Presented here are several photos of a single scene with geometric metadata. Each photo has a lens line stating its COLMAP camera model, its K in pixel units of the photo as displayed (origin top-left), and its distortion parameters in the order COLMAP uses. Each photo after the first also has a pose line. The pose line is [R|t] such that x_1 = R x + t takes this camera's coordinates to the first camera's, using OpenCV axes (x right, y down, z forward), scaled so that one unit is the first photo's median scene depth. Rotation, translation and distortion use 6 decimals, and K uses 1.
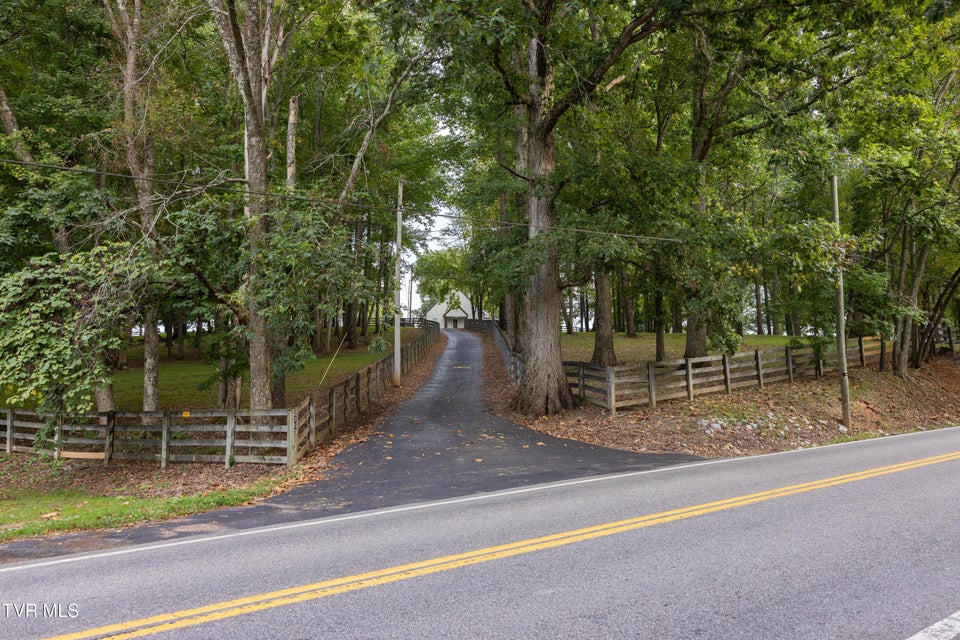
lens RADIAL K [[745.8, 0, 476.6], [0, 745.8, 348.2], [0, 0, 1]] dist [0.004644, 0.009045]
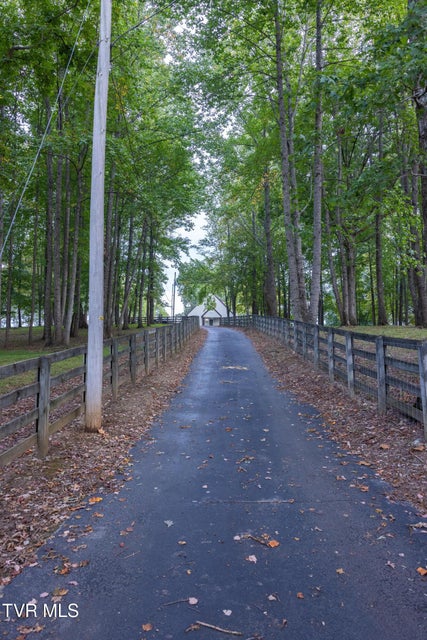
lens RADIAL K [[497.2, 0, 213.5], [0, 497.2, 320.0], [0, 0, 1]] dist [0.004644, 0.009045]
pose [[0.999833, -0.000401, -0.018279, -0.012221], [-0.000498, 0.998791, -0.049158, 0.002148], [0.018277, 0.049158, 0.998624, 0.231390]]
